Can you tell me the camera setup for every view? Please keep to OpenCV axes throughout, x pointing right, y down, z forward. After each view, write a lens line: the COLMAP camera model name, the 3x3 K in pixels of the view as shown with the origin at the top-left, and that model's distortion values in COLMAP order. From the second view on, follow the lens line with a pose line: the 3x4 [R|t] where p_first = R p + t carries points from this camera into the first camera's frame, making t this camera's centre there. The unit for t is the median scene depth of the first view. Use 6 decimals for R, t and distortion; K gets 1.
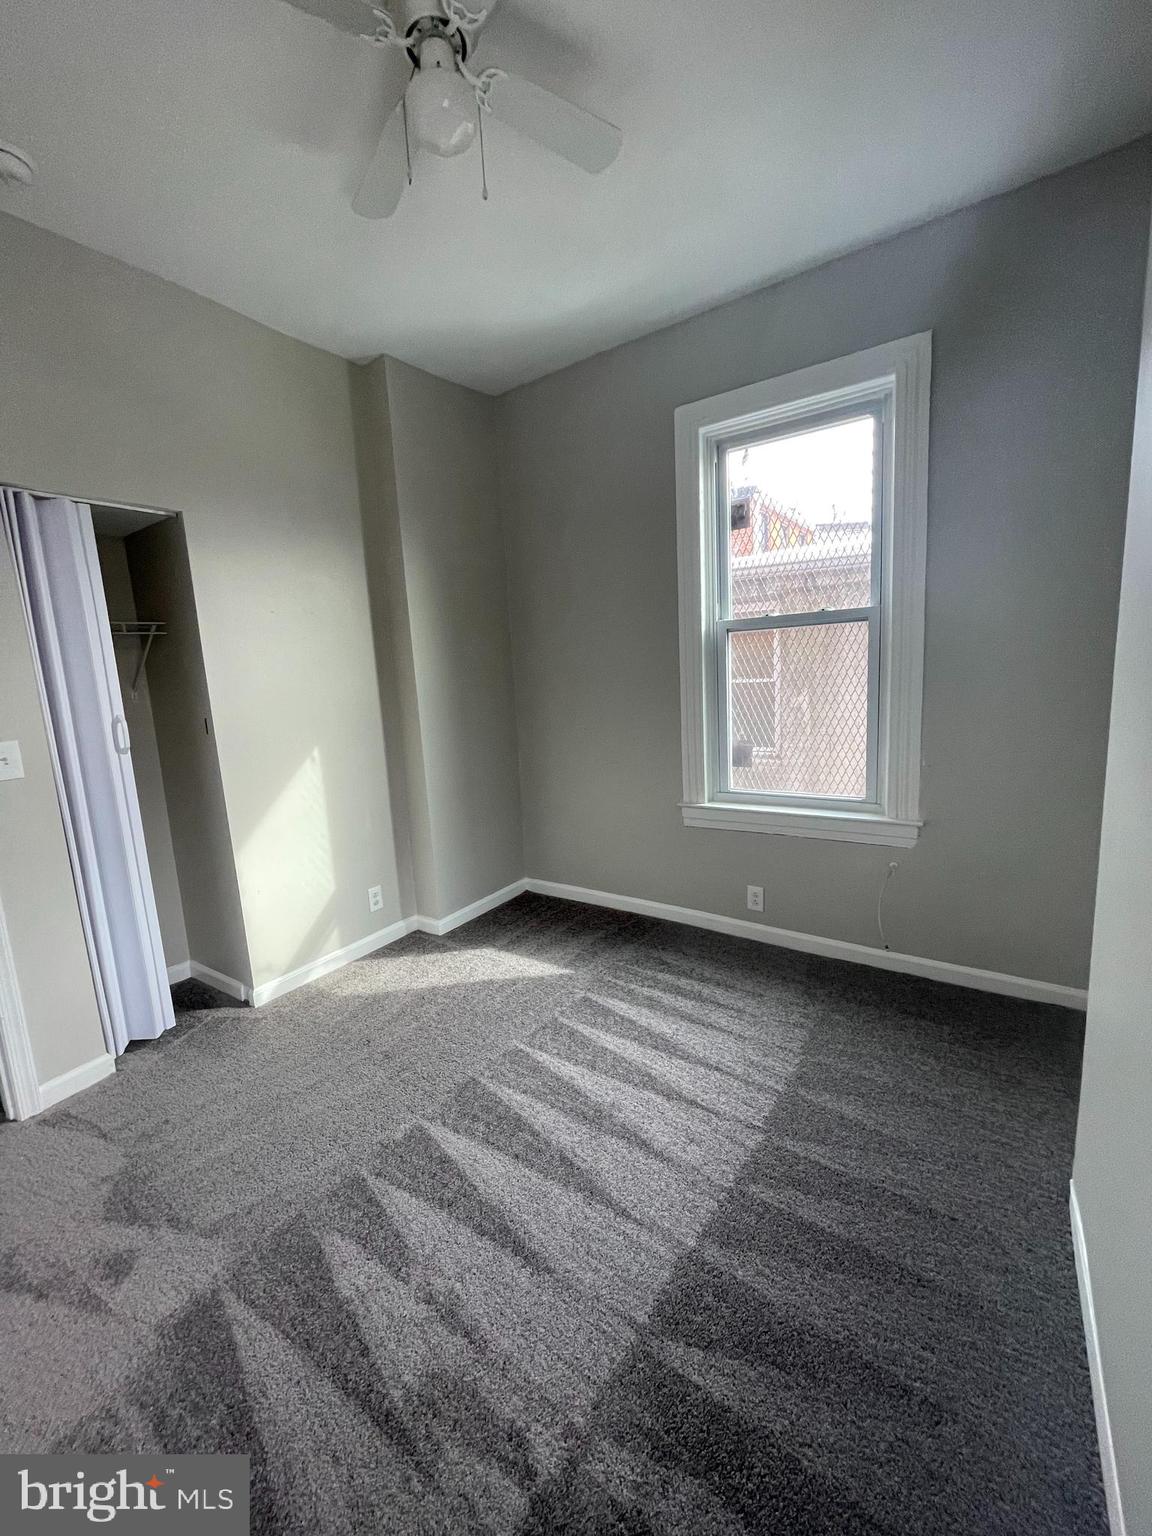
lens RADIAL K [[618.9, 0, 575.1], [0, 618.9, 762.1], [0, 0, 1]] dist [0.001072, 0.000482]
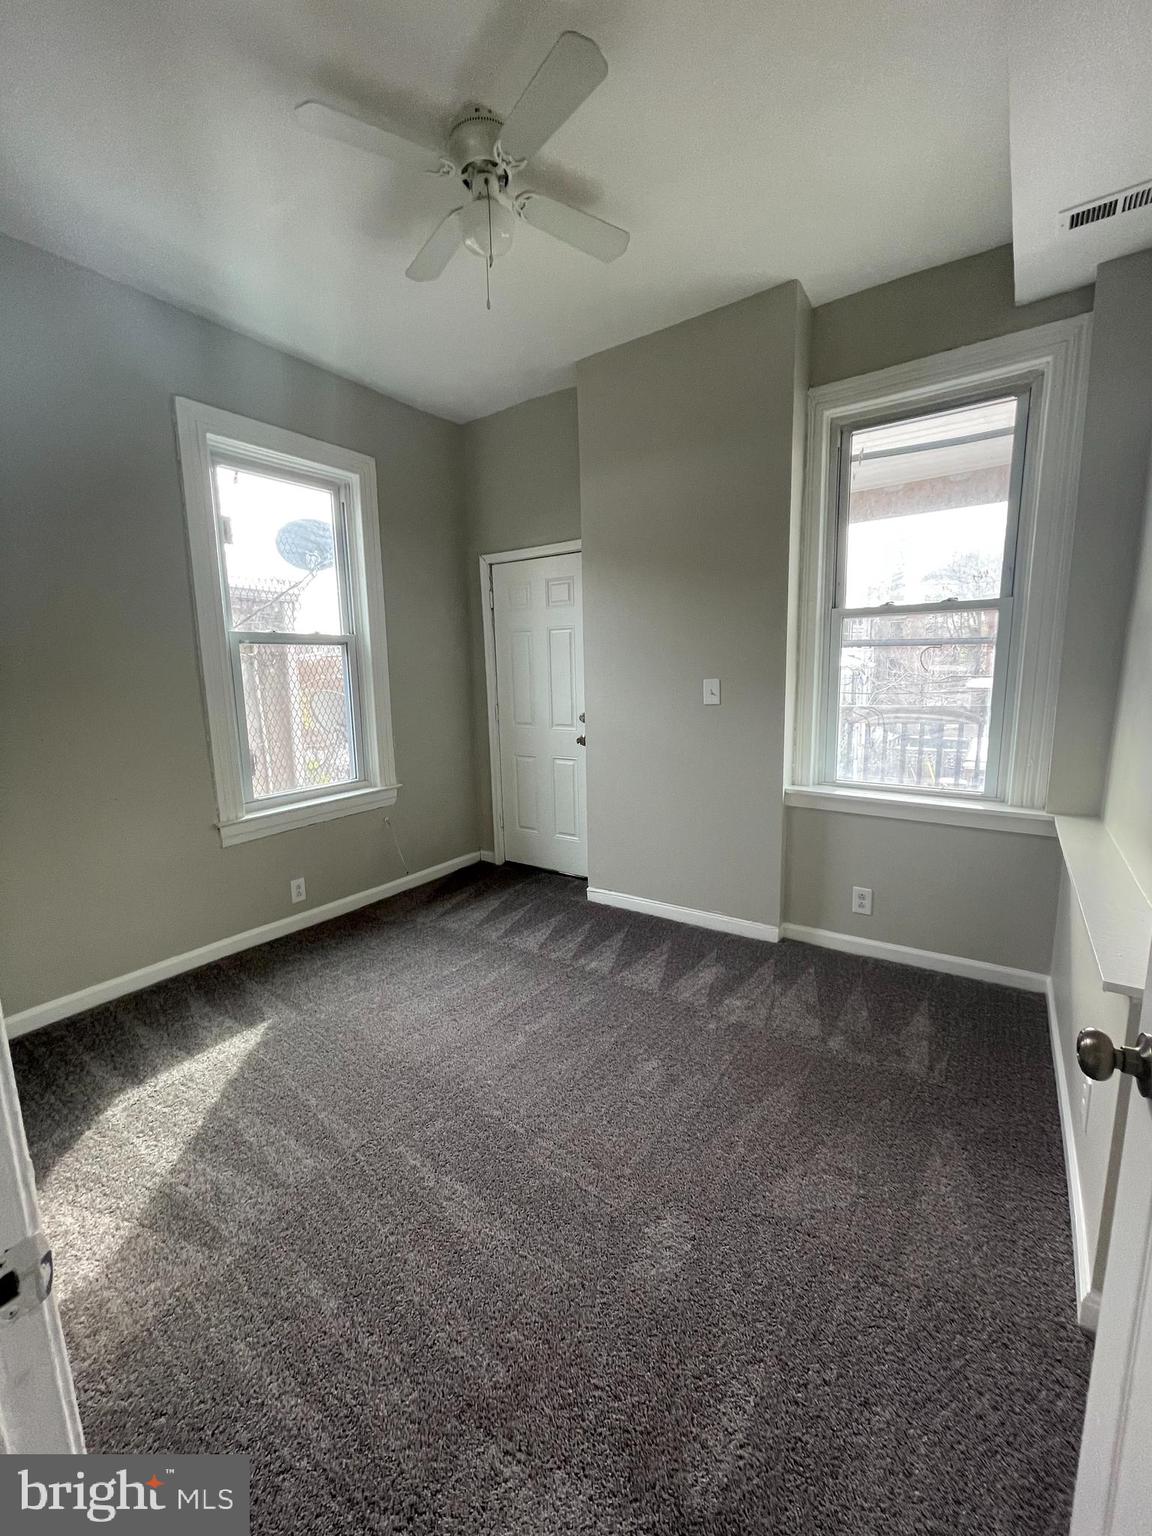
lens RADIAL K [[618.9, 0, 571.3], [0, 618.9, 766.0], [0, 0, 1]] dist [0.001072, 0.000482]
pose [[0.006051, -0.109663, 0.993950, -0.808207], [0.174320, 0.978865, 0.106938, -0.028057], [-0.984670, 0.172619, 0.025040, 0.492253]]
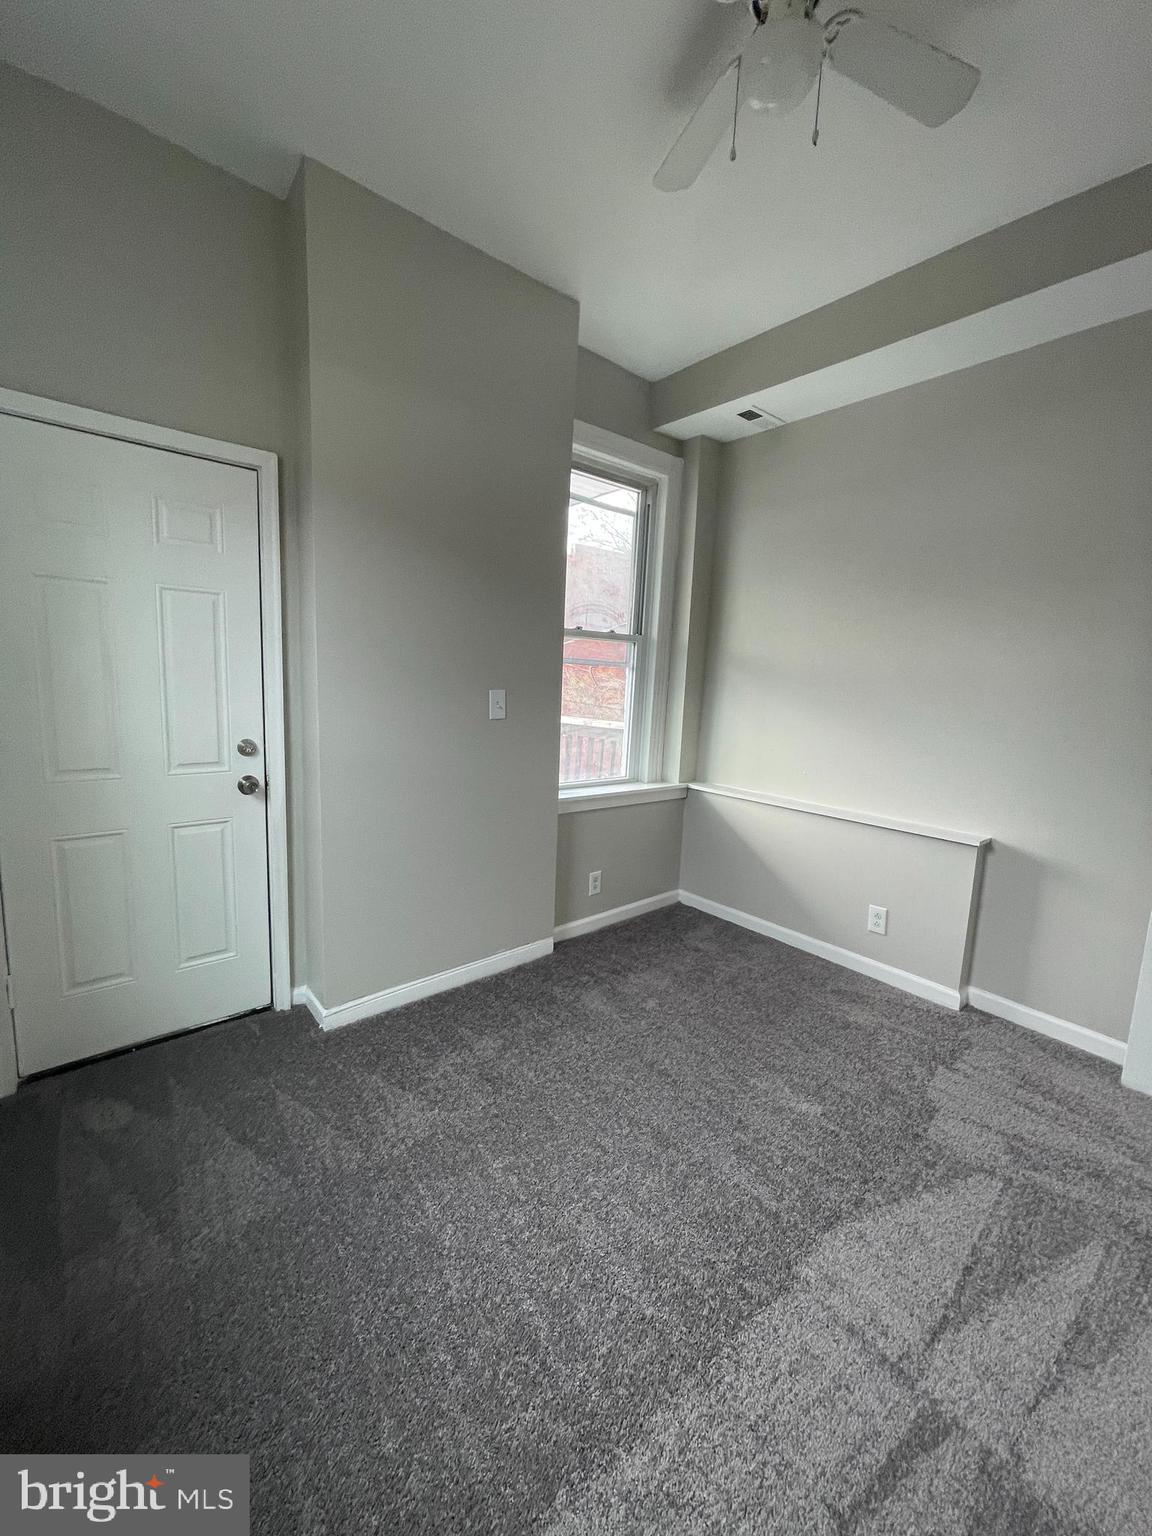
lens RADIAL K [[618.9, 0, 572.1], [0, 618.9, 770.0], [0, 0, 1]] dist [0.001072, 0.000482]
pose [[-0.967136, -0.026380, 0.252886, -0.086570], [0.047674, 0.958148, 0.282274, -0.158396], [-0.249749, 0.285054, -0.925403, 1.111986]]
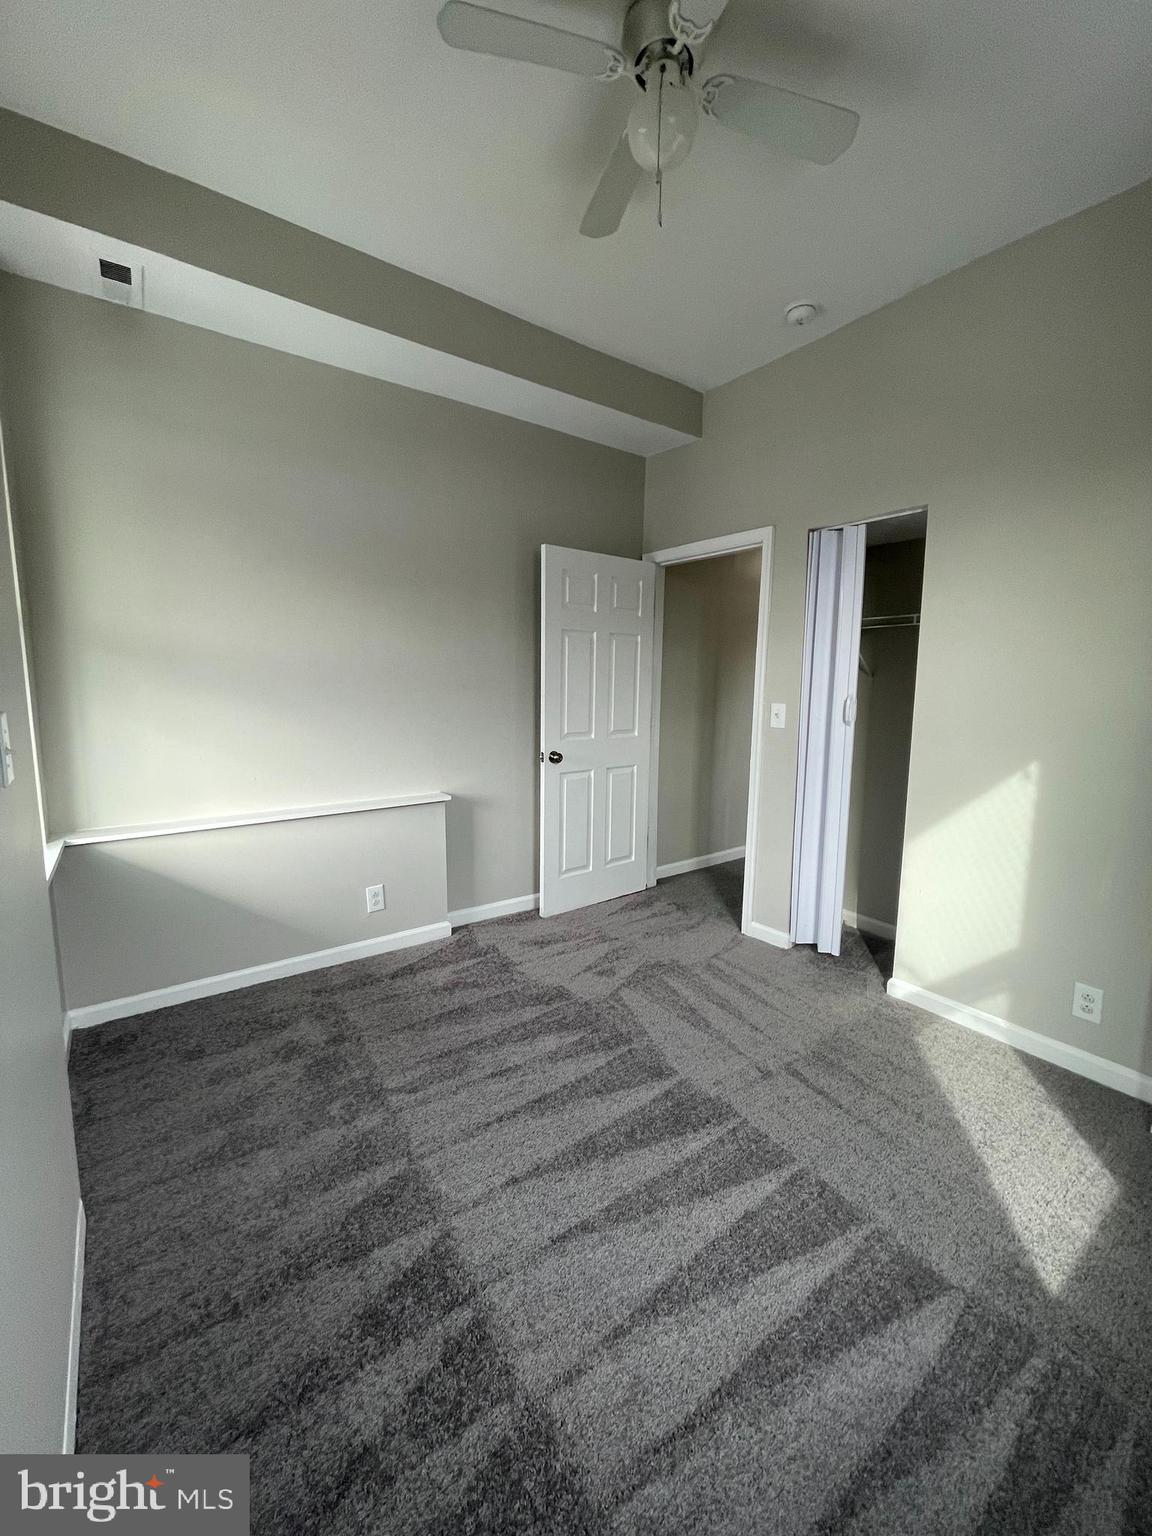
lens RADIAL K [[618.9, 0, 570.0], [0, 618.9, 766.0], [0, 0, 1]] dist [0.001072, 0.000482]
pose [[-0.333309, 0.184853, -0.924519, 0.491936], [-0.136325, 0.960837, 0.241263, -0.126219], [0.932910, 0.206450, -0.295056, 0.691878]]
